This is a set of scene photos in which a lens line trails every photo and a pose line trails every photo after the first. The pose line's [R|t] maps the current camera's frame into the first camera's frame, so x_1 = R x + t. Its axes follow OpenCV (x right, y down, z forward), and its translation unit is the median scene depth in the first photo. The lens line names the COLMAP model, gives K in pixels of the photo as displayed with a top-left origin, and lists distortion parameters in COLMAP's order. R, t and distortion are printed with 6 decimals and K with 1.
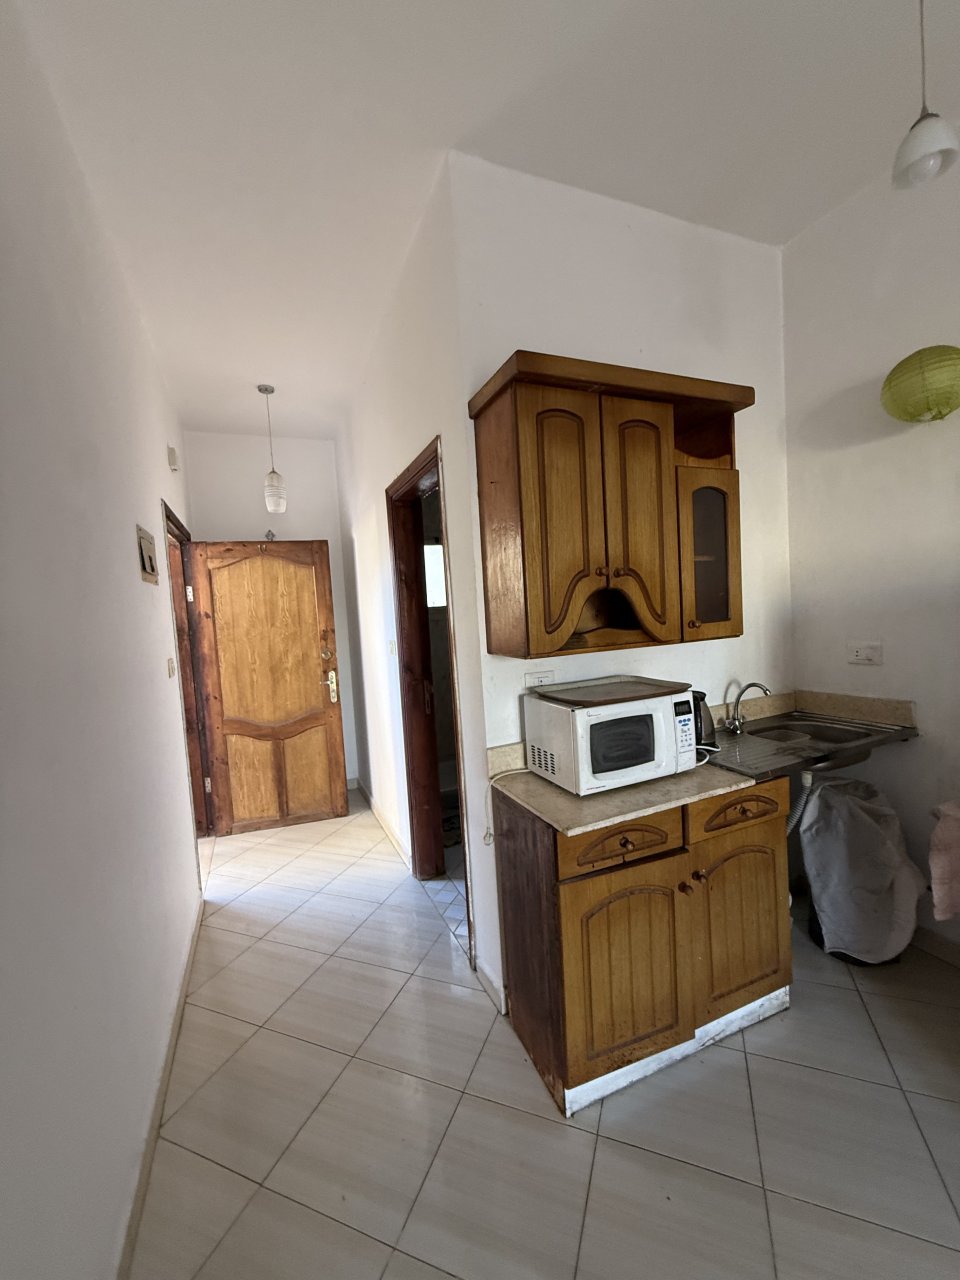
lens RADIAL K [[509.8, 0, 480.0], [0, 509.8, 640.0], [0, 0, 1]] dist [-0.002136, 0.000119]
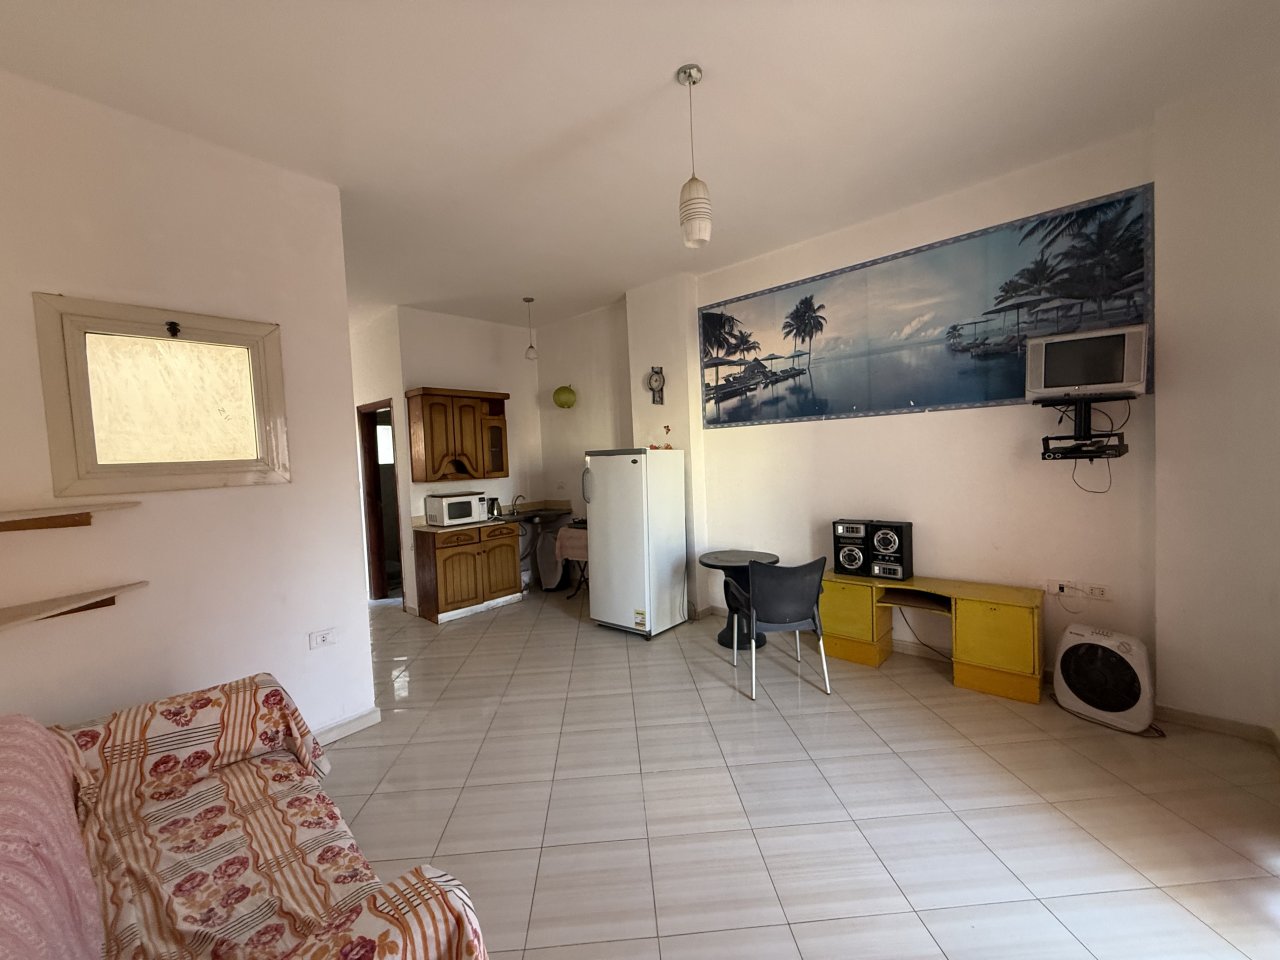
lens RADIAL K [[509.8, 0, 637.5], [0, 509.8, 484.0], [0, 0, 1]] dist [-0.002136, 0.000119]
pose [[0.905710, 0.004363, 0.423875, -0.052835], [0.006856, 0.999665, -0.024939, 0.123409], [-0.423842, 0.025493, 0.905377, -2.168324]]
